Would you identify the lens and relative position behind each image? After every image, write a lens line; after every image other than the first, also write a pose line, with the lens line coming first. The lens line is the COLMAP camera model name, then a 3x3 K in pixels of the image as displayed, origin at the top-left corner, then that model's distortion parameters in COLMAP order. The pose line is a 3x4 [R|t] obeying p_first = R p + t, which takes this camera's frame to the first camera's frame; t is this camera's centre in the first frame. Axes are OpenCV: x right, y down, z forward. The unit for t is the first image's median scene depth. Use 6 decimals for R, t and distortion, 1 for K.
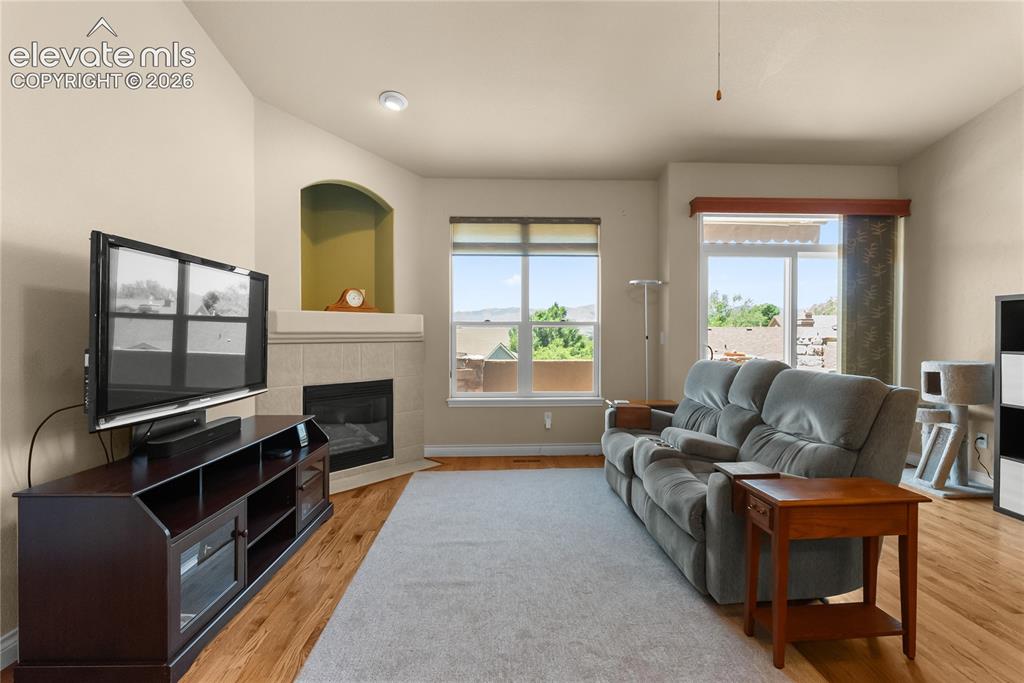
lens RADIAL K [[456.0, 0, 516.6], [0, 456.0, 336.1], [0, 0, 1]] dist [-0.002612, 0.000571]
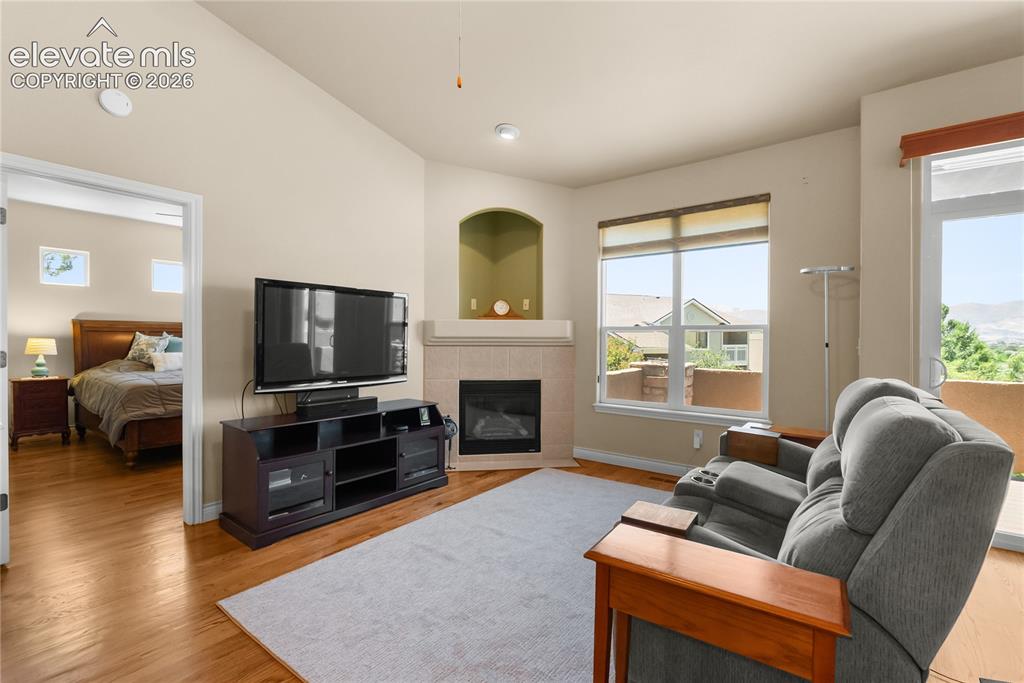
lens RADIAL K [[456.0, 0, 510.3], [0, 456.0, 339.1], [0, 0, 1]] dist [-0.002612, 0.000571]
pose [[0.767574, 0.004053, -0.640947, 0.346826], [-0.008184, 0.999960, -0.003478, 0.000503], [0.640908, 0.007915, 0.767577, 0.107155]]
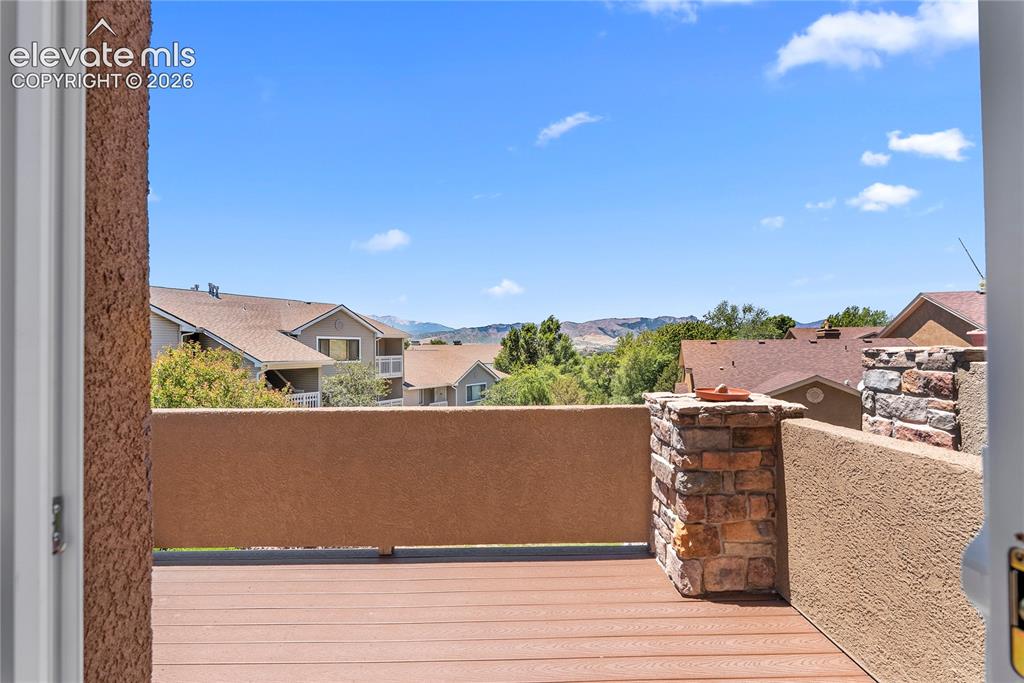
lens RADIAL K [[456.0, 0, 514.2], [0, 456.0, 341.7], [0, 0, 1]] dist [-0.002612, 0.000571]
pose [[0.999626, -0.008609, -0.025955, 0.453272], [0.007972, 0.999667, -0.024538, 0.003082], [0.026158, 0.024322, 0.999362, 0.880443]]
